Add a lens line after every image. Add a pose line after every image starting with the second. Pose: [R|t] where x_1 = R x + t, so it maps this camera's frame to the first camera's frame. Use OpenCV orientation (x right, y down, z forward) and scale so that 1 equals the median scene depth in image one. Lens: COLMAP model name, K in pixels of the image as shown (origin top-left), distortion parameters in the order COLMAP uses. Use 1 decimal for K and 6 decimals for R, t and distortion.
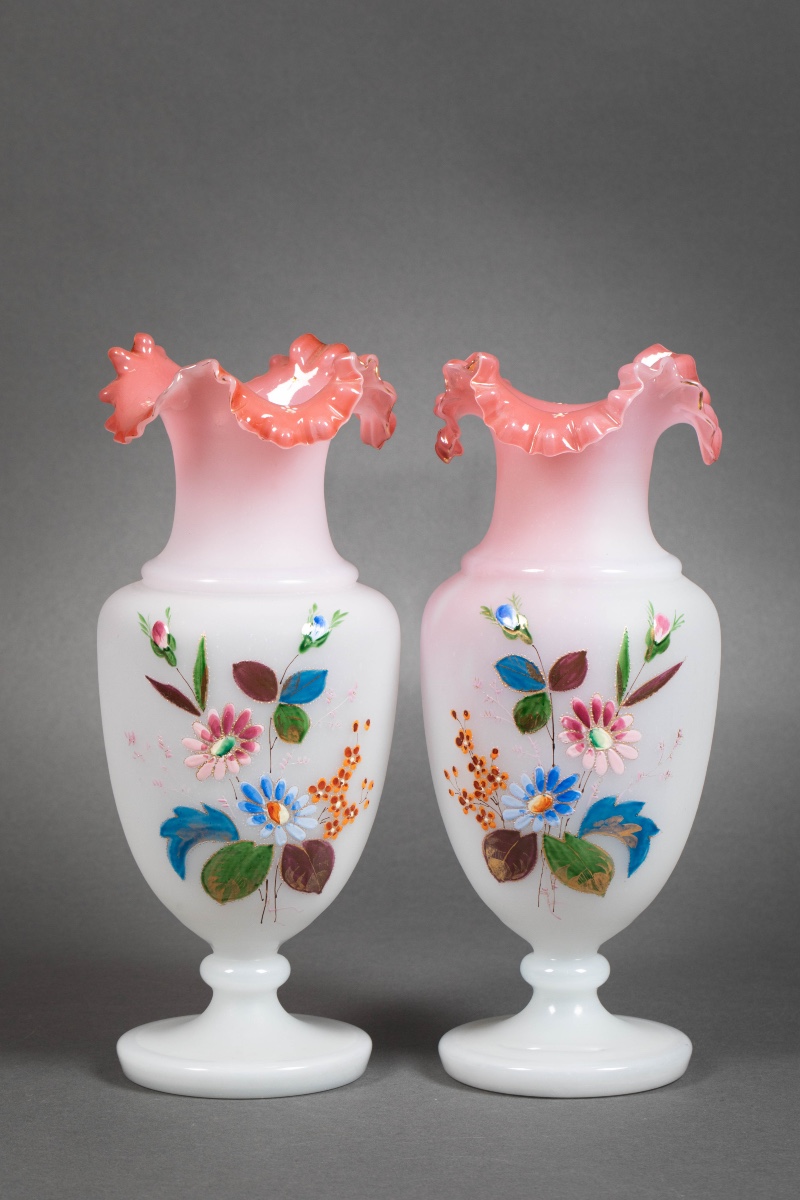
lens RADIAL K [[4086.7, 0, 453.9], [0, 4086.7, 539.6], [0, 0, 1]] dist [0.080204, 0.000000]
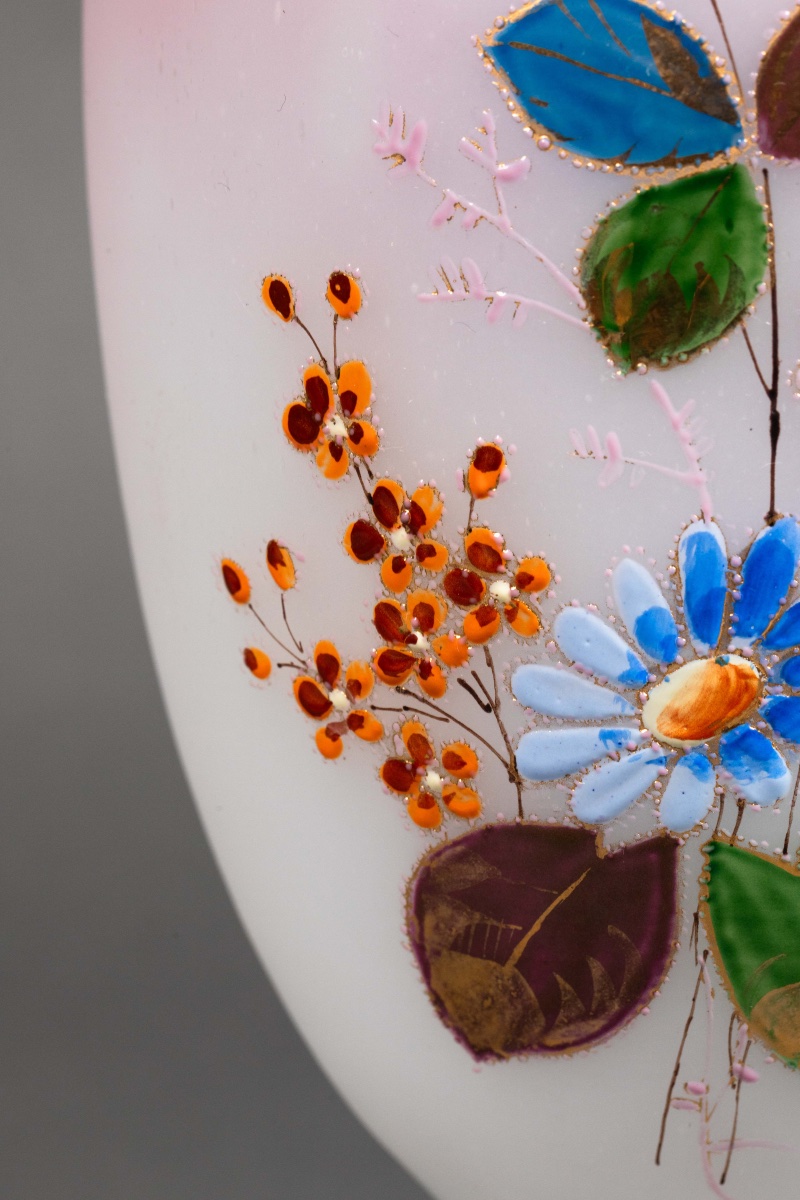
lens RADIAL K [[4086.7, 0, 471.1], [0, 4086.7, 594.5], [0, 0, 1]] dist [0.080204, 0.000000]
pose [[0.985187, -0.018161, 0.170519, -0.027227], [0.015119, 0.999703, 0.019117, 0.054765], [-0.170816, -0.016256, 0.985169, 0.789960]]
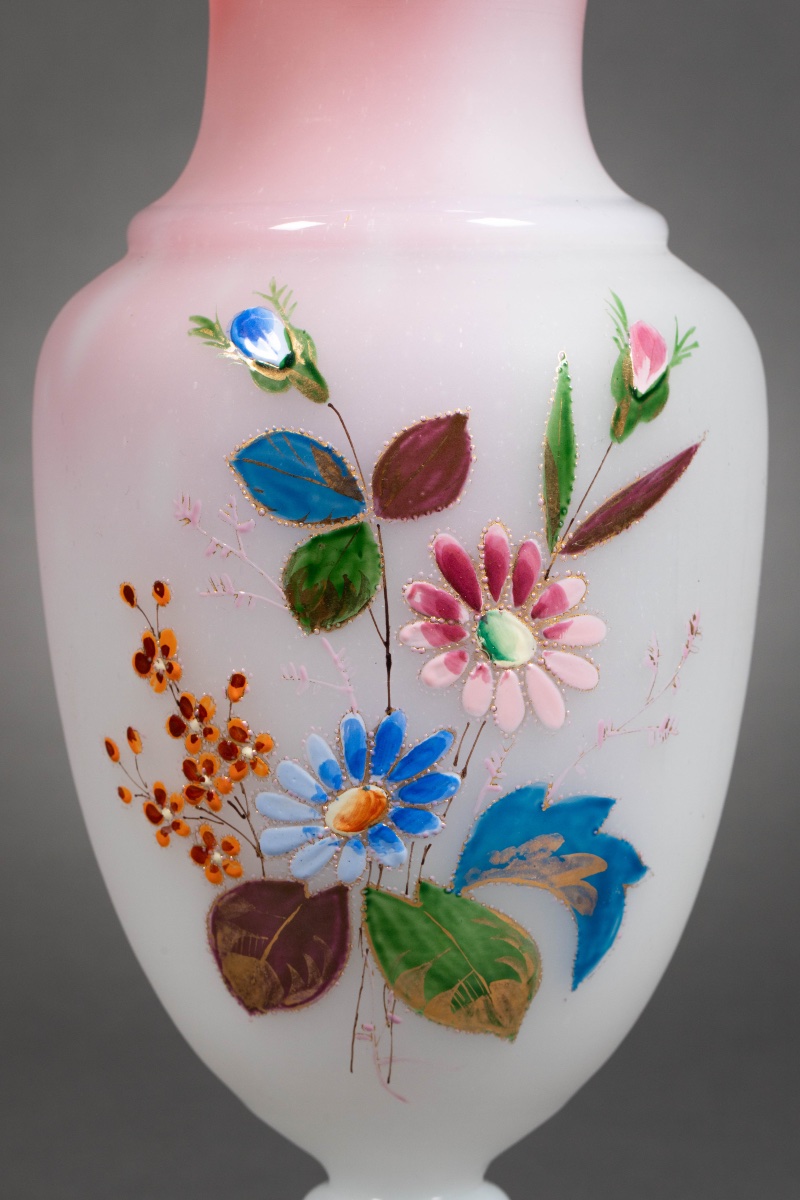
lens RADIAL K [[4086.7, 0, 396.2], [0, 4086.7, 592.7], [0, 0, 1]] dist [0.080204, 0.000000]
pose [[0.994131, -0.026801, 0.104808, -0.015841], [0.029957, 0.999140, -0.028655, 0.055035], [-0.103950, 0.031626, 0.994080, 0.605853]]
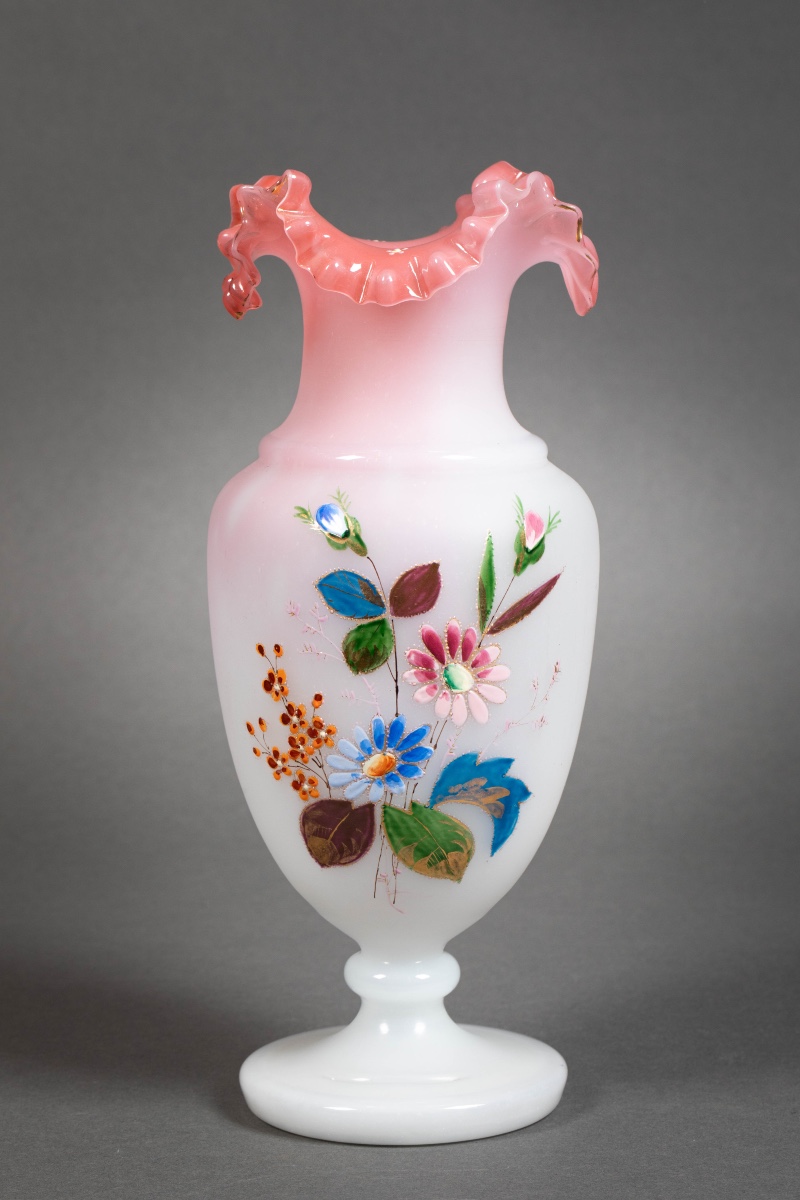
lens RADIAL K [[4086.7, 0, 407.5], [0, 4086.7, 570.6], [0, 0, 1]] dist [0.080204, 0.000000]
pose [[0.993548, -0.024025, 0.110837, -0.056929], [0.019678, 0.999000, 0.040144, -0.001854], [-0.111691, -0.037704, 0.993027, 0.246082]]
